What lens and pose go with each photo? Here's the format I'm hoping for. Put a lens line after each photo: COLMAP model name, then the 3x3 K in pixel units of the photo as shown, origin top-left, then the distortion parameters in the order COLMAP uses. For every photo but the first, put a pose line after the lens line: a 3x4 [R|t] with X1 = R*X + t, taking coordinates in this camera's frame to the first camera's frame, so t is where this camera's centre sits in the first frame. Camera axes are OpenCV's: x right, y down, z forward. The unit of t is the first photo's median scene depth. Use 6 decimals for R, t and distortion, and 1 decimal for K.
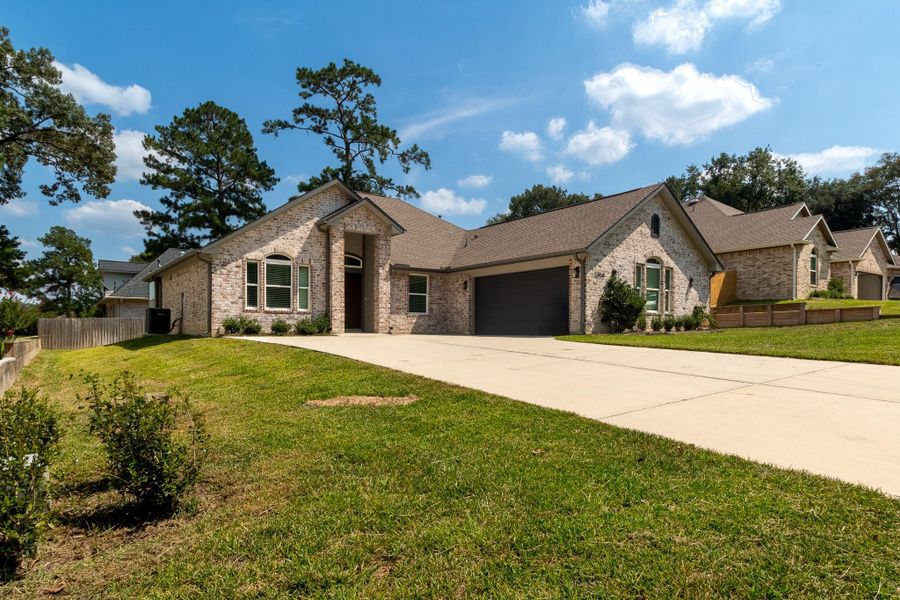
lens RADIAL K [[543.2, 0, 469.4], [0, 543.2, 344.0], [0, 0, 1]] dist [0.002730, 0.002460]
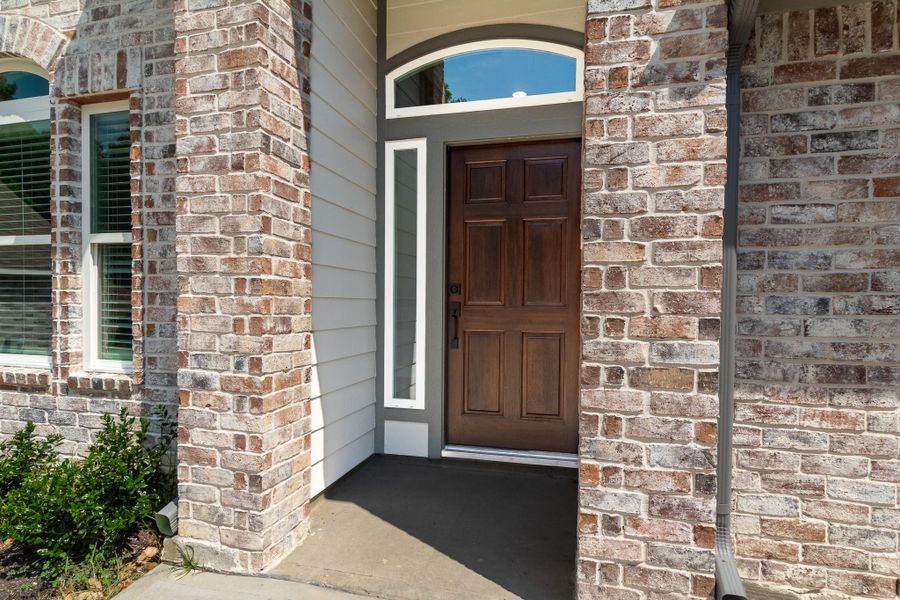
lens RADIAL K [[468.0, 0, 457.9], [0, 468.0, 306.1], [0, 0, 1]] dist [0.004884, 0.000537]
pose [[0.615705, 0.004779, -0.787962, -0.119604], [-0.025691, 0.999572, -0.014012, -0.082466], [0.787558, 0.028871, 0.615564, 0.988893]]
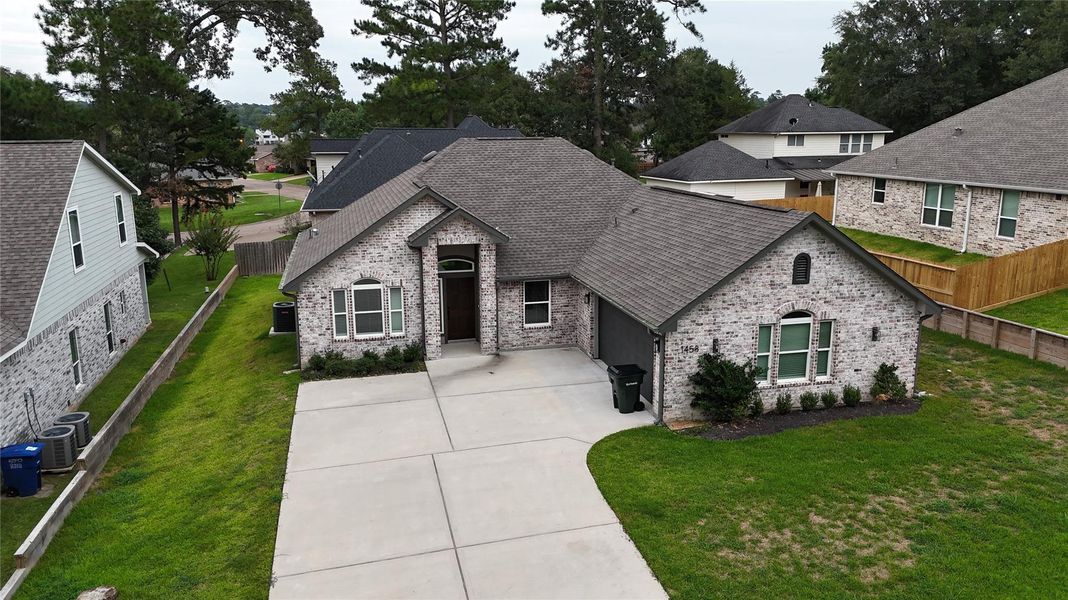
lens RADIAL K [[777.7, 0, 533.7], [0, 777.7, 297.8], [0, 0, 1]] dist [0.061185, -0.043280]
pose [[0.915863, 0.076683, -0.394099, 0.425104], [0.000631, 0.981315, 0.192409, -0.376505], [0.401489, -0.176469, 0.898702, -0.089160]]
